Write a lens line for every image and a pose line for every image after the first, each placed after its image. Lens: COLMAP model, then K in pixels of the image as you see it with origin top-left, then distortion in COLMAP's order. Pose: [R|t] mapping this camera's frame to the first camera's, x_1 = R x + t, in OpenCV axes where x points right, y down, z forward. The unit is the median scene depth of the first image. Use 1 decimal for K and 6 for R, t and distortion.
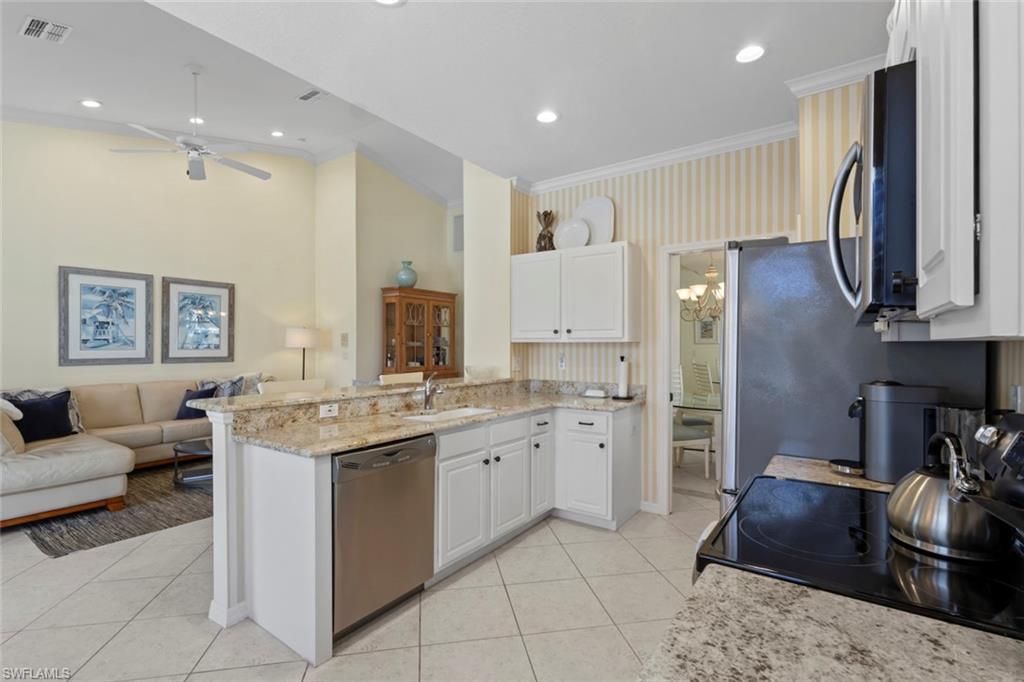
lens RADIAL K [[475.4, 0, 515.2], [0, 475.4, 344.7], [0, 0, 1]] dist [-0.004815, 0.005312]
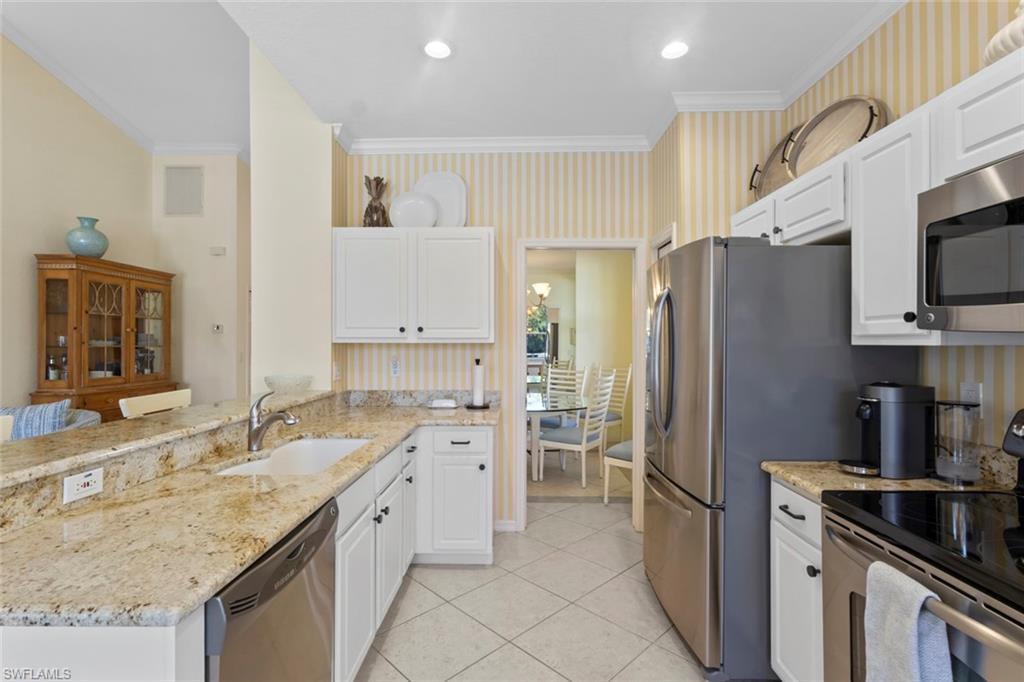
lens RADIAL K [[475.4, 0, 513.7], [0, 475.4, 340.2], [0, 0, 1]] dist [-0.004815, 0.005312]
pose [[0.827036, 0.002817, 0.562142, -0.185901], [0.000094, 0.999987, -0.005149, -0.004935], [-0.562149, 0.004311, 0.827025, 0.212111]]
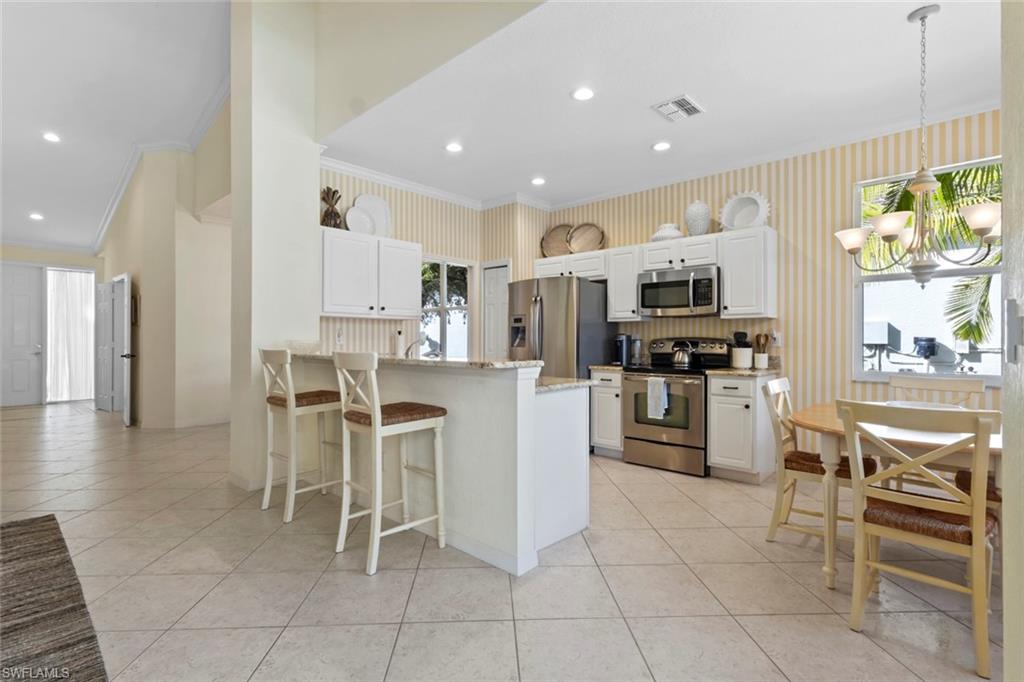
lens RADIAL K [[475.4, 0, 511.5], [0, 475.4, 339.9], [0, 0, 1]] dist [-0.004815, 0.005312]
pose [[0.131973, -0.000818, 0.991253, -0.875479], [-0.001174, 0.999999, 0.000981, 0.040563], [-0.991253, -0.001293, 0.131972, 0.468701]]
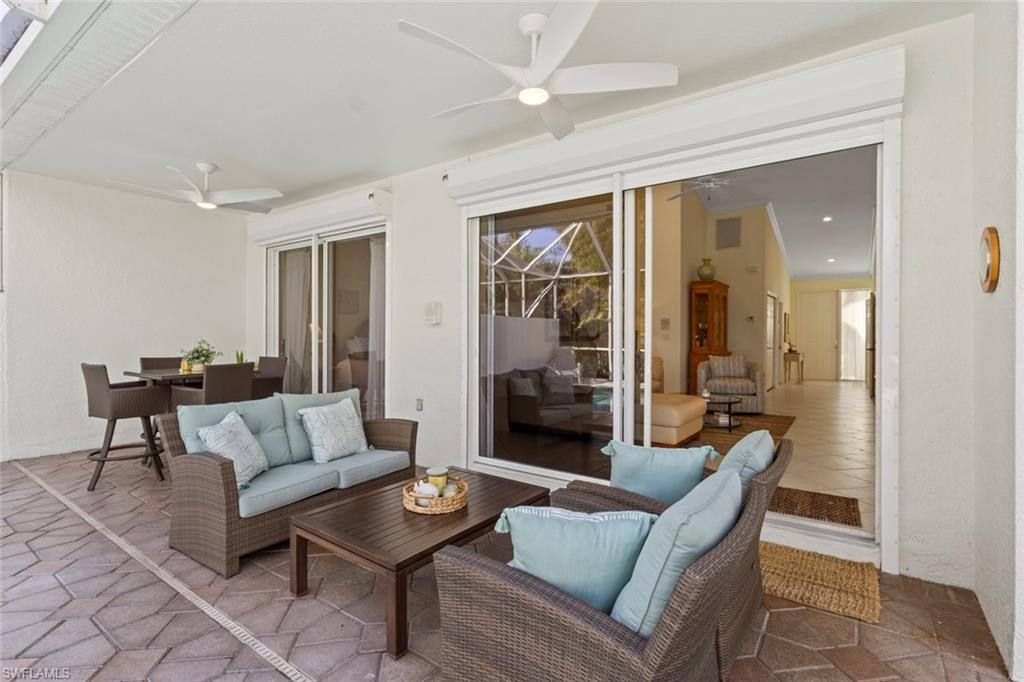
lens RADIAL K [[475.4, 0, 508.5], [0, 475.4, 335.8], [0, 0, 1]] dist [-0.004815, 0.005312]
pose [[0.999768, 0.001450, -0.021483, -1.190221], [-0.001470, 0.999998, -0.000925, 0.035150], [0.021482, 0.000956, 0.999769, -0.362583]]
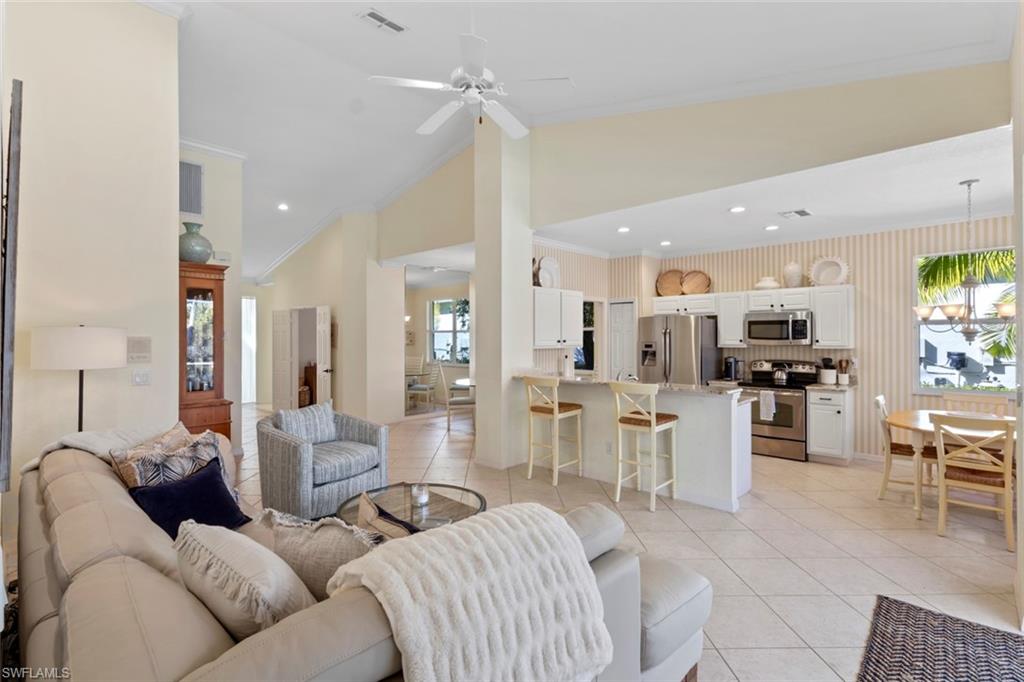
lens RADIAL K [[475.4, 0, 507.3], [0, 475.4, 334.9], [0, 0, 1]] dist [-0.004815, 0.005312]
pose [[0.156551, 0.002914, 0.987666, -1.330671], [0.002889, 0.999990, -0.003408, -0.039039], [-0.987666, 0.003386, 0.156541, 0.821741]]
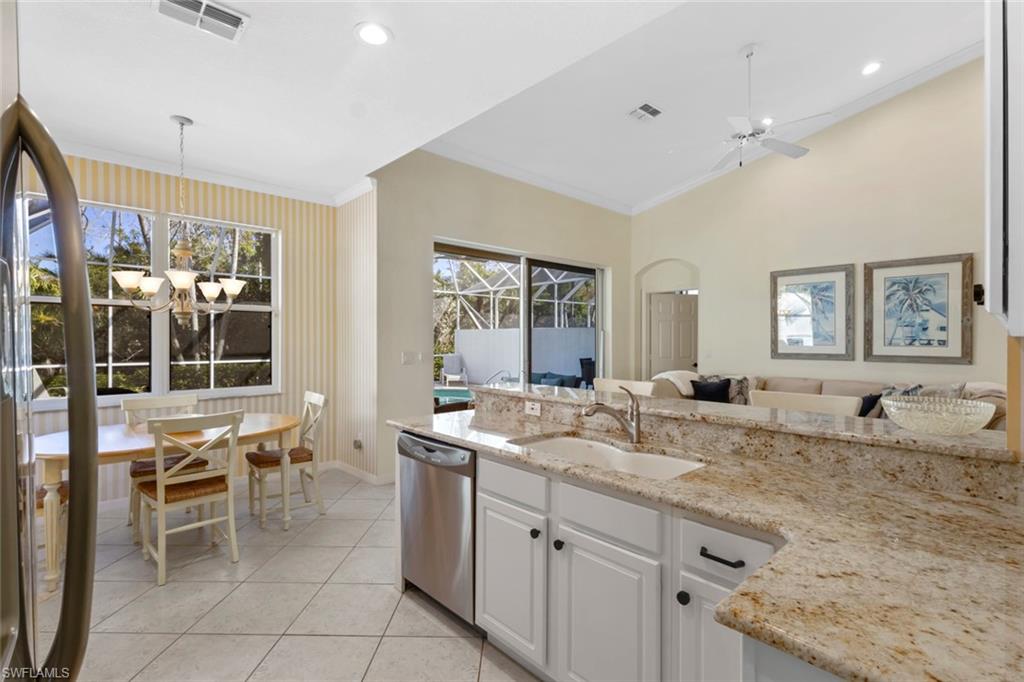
lens RADIAL K [[475.4, 0, 505.1], [0, 475.4, 345.0], [0, 0, 1]] dist [-0.004815, 0.005312]
pose [[-0.217210, 0.012281, -0.976048, 0.352591], [-0.000782, 0.999918, 0.012756, -0.002608], [0.976125, 0.003534, -0.217182, 0.712995]]
